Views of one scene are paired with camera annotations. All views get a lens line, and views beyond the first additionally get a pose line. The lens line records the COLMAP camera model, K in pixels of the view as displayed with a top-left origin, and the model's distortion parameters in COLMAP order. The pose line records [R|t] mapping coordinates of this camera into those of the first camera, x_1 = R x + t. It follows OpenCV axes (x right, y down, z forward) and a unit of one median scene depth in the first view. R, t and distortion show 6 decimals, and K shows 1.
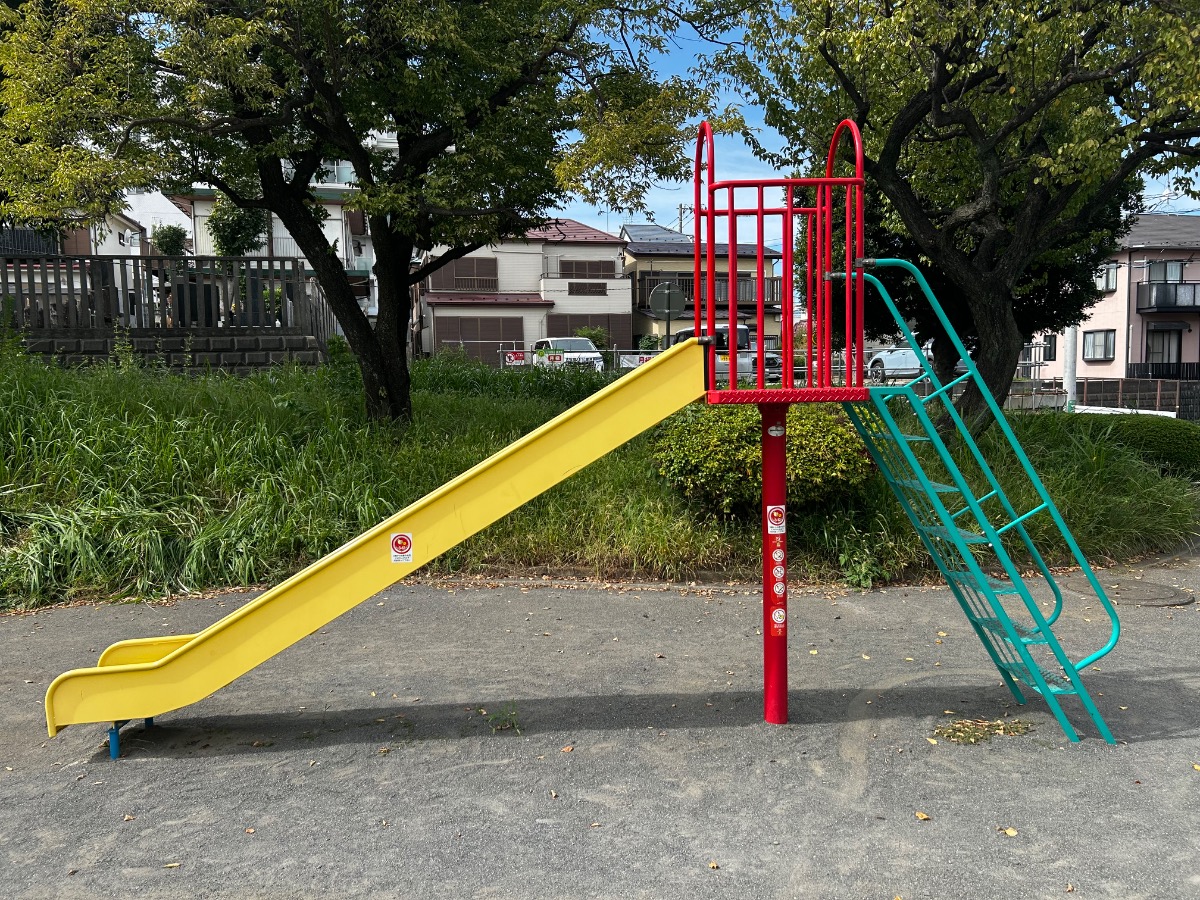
lens RADIAL K [[909.4, 0, 599.4], [0, 909.4, 448.8], [0, 0, 1]] dist [0.008045, -0.004795]
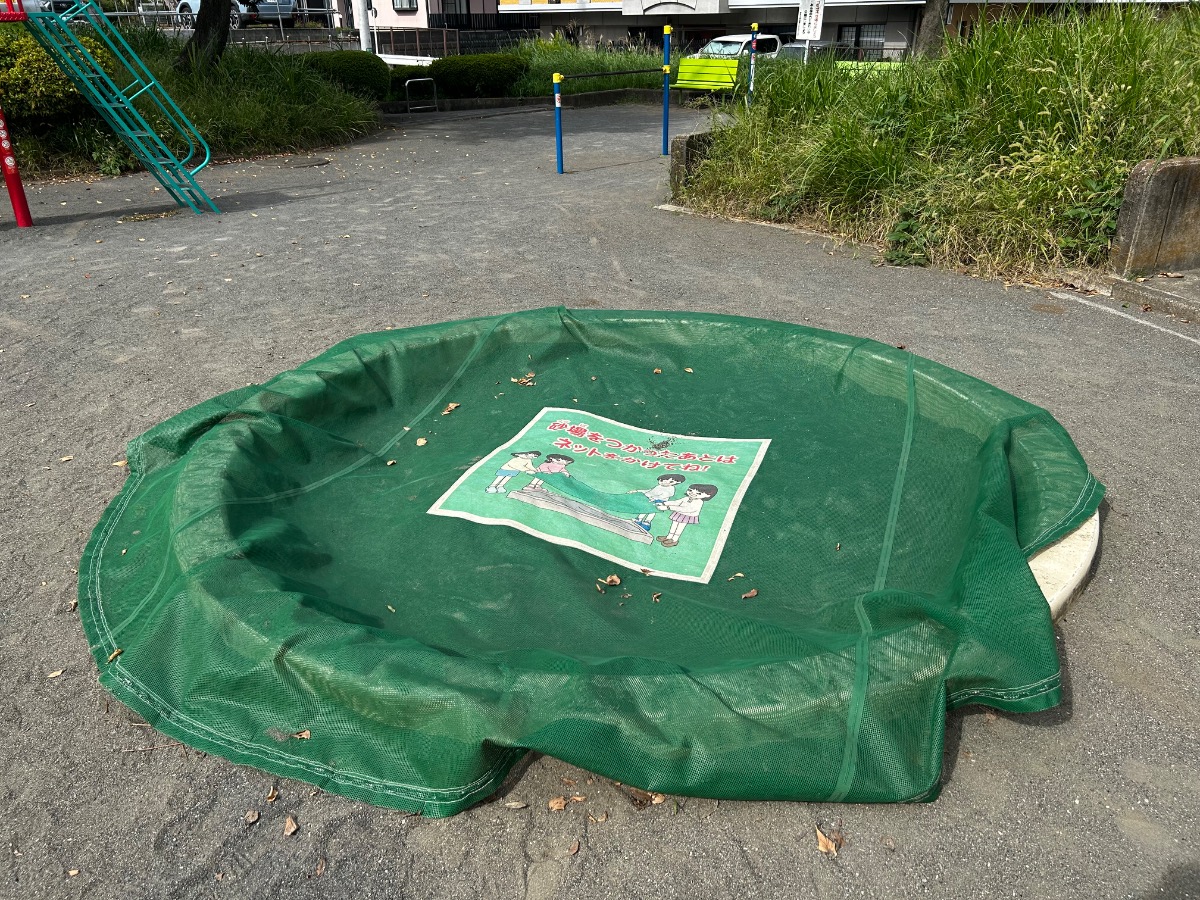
lens RADIAL K [[909.4, 0, 597.2], [0, 909.4, 452.1], [0, 0, 1]] dist [0.008045, -0.004795]
pose [[0.800321, -0.247191, 0.546244, 0.006310], [0.041322, 0.931631, 0.361048, 0.071135], [-0.598146, -0.266383, 0.755819, -0.643802]]
